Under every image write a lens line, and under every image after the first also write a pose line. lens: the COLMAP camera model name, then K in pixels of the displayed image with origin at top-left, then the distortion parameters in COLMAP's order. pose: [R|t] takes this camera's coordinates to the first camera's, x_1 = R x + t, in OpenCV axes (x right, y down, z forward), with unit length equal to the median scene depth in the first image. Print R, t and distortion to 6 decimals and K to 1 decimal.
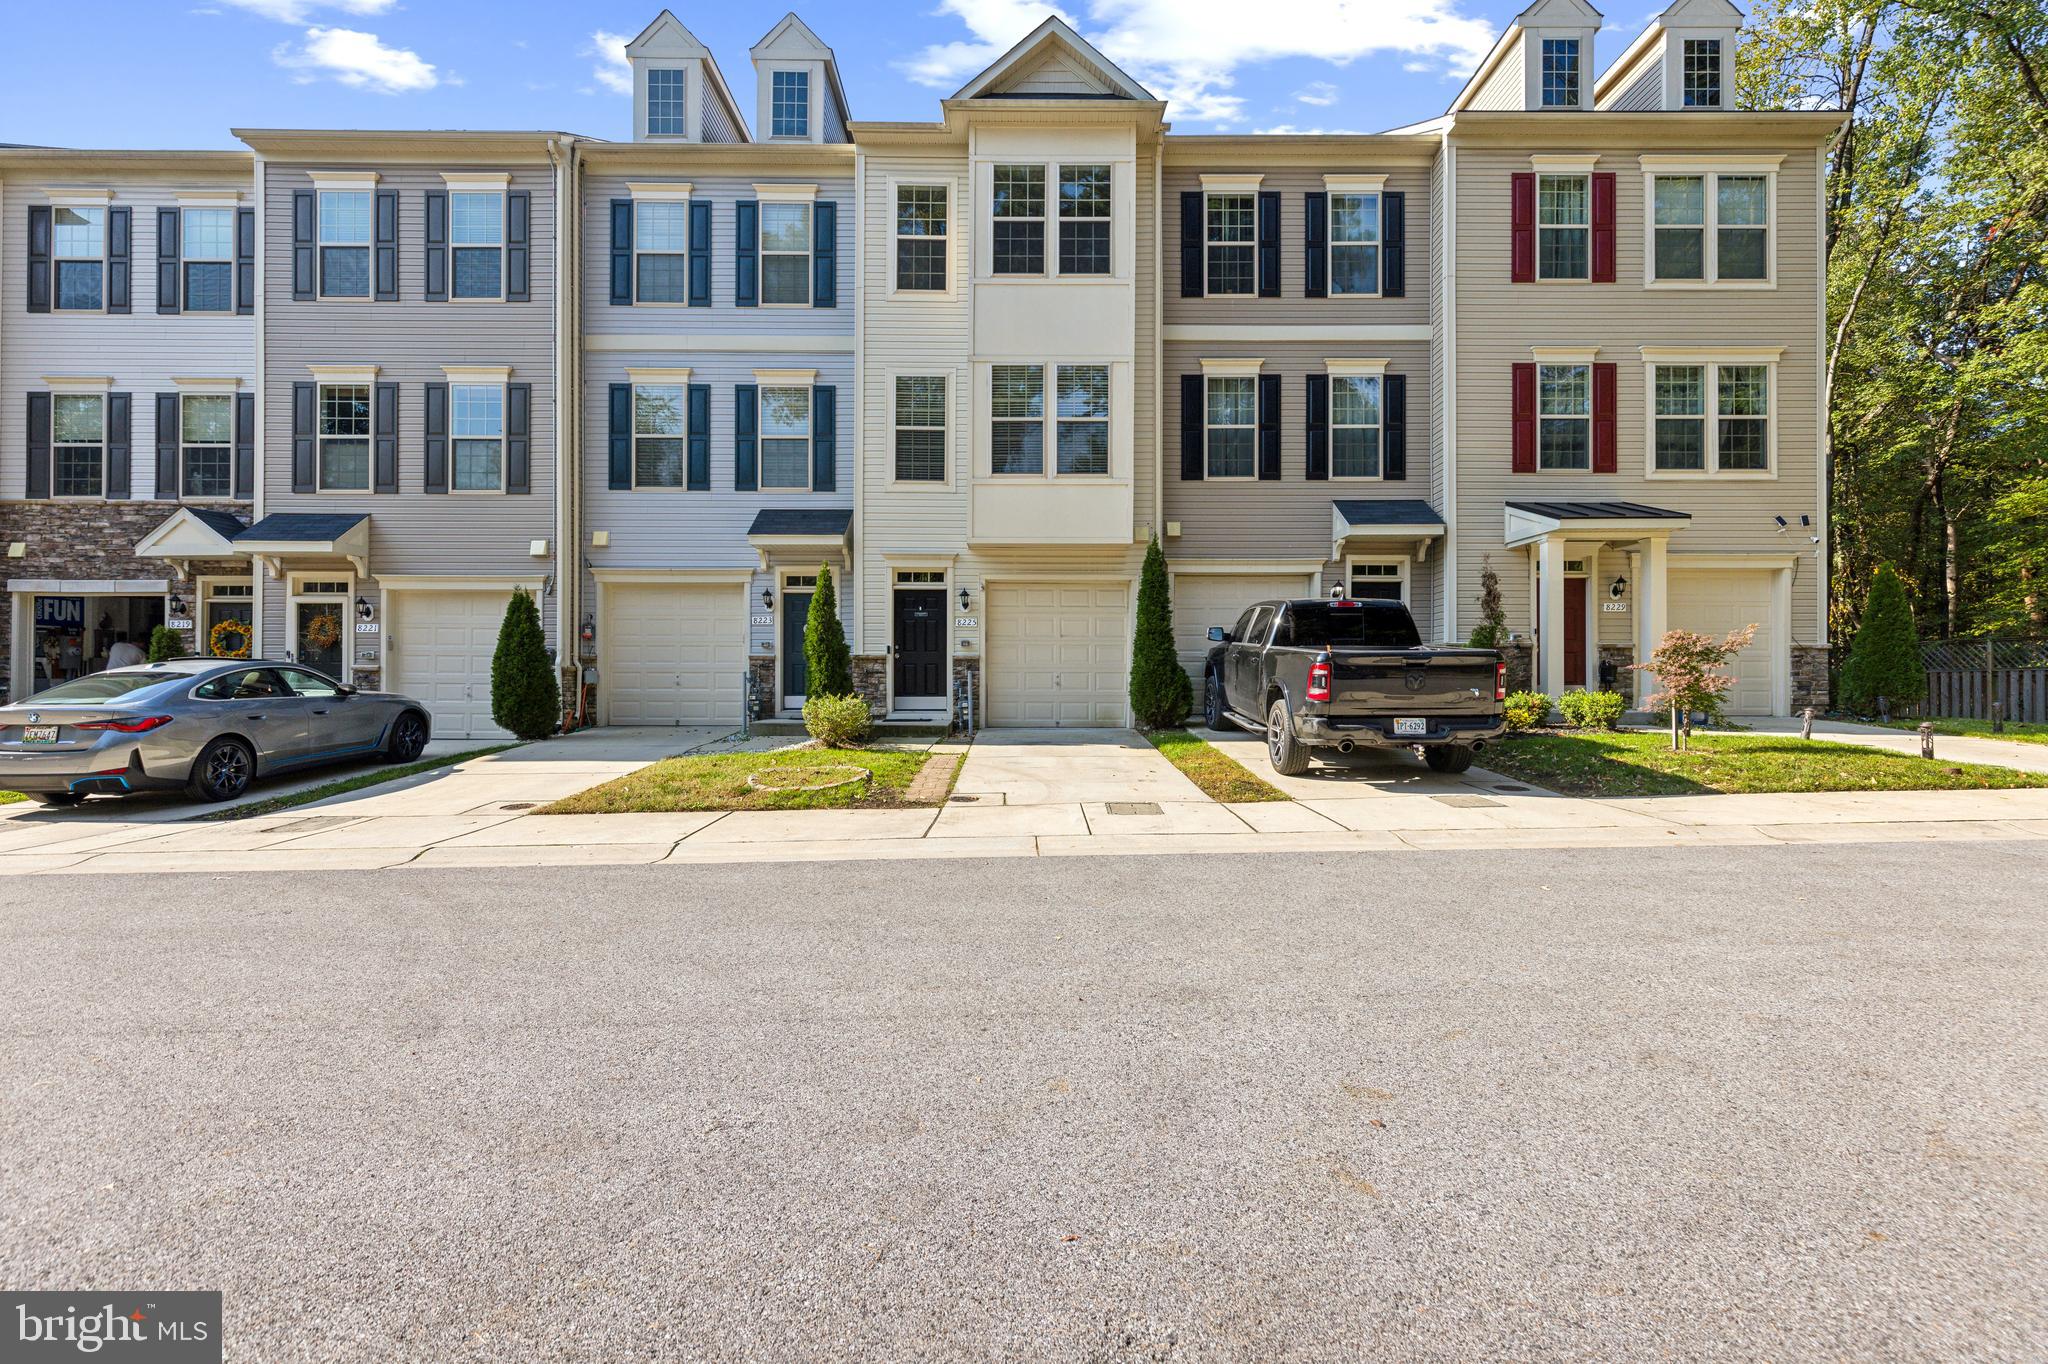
lens RADIAL K [[928.6, 0, 1027.9], [0, 928.6, 687.5], [0, 0, 1]] dist [0.001689, 0.000005]
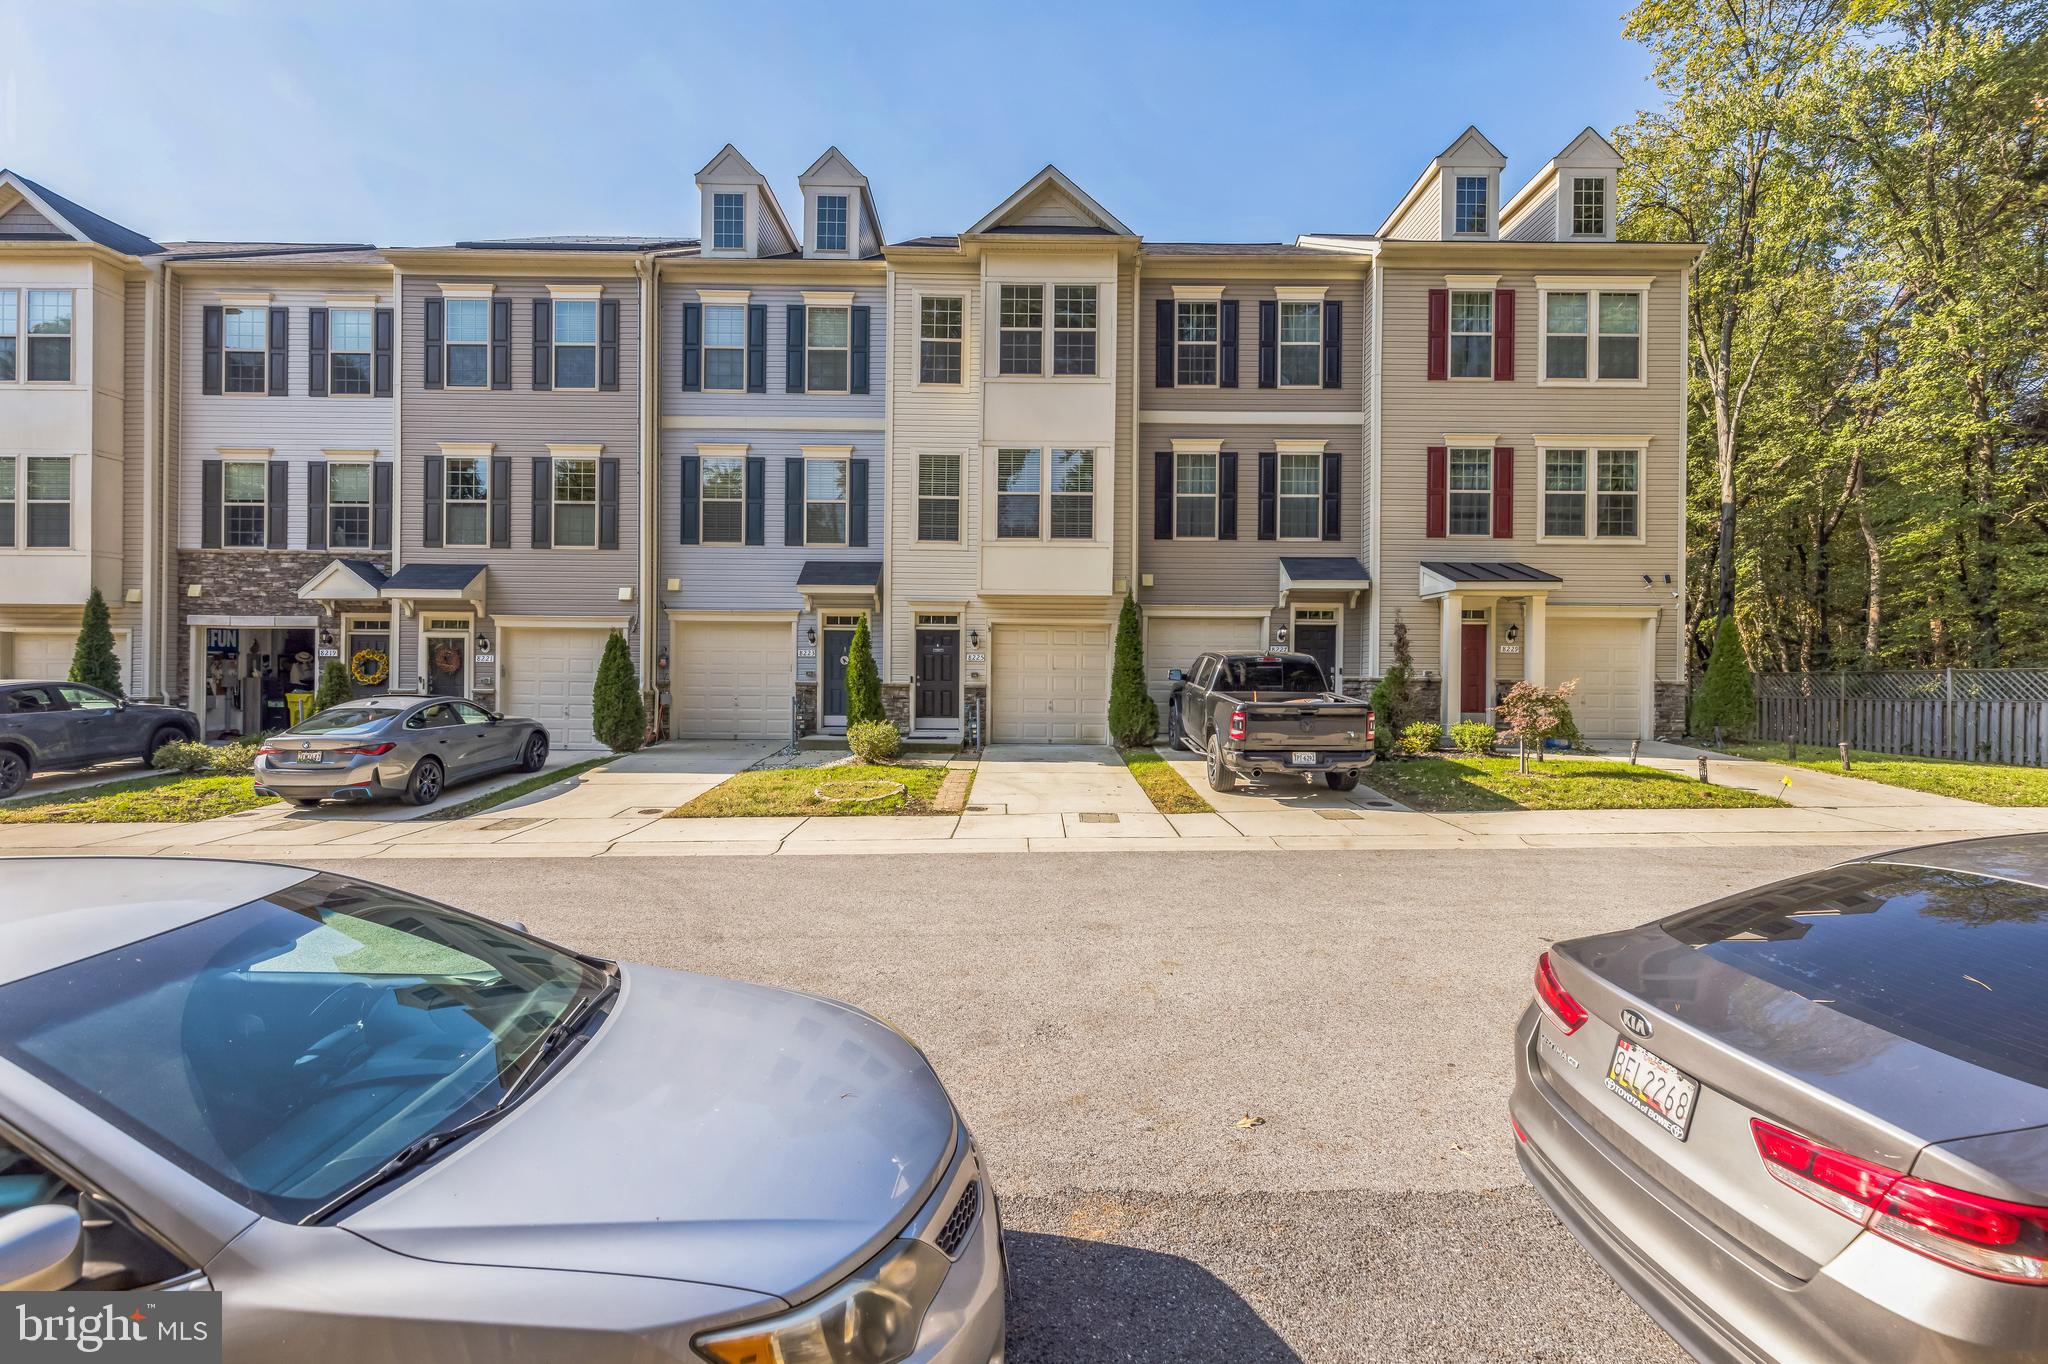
lens RADIAL K [[928.6, 0, 1028.6], [0, 928.6, 688.6], [0, 0, 1]] dist [0.001689, 0.000005]
pose [[0.999961, 0.008824, 0.000258, 0.003745], [-0.008827, 0.999899, 0.011123, -0.042979], [-0.000159, -0.011125, 0.999938, -0.215689]]
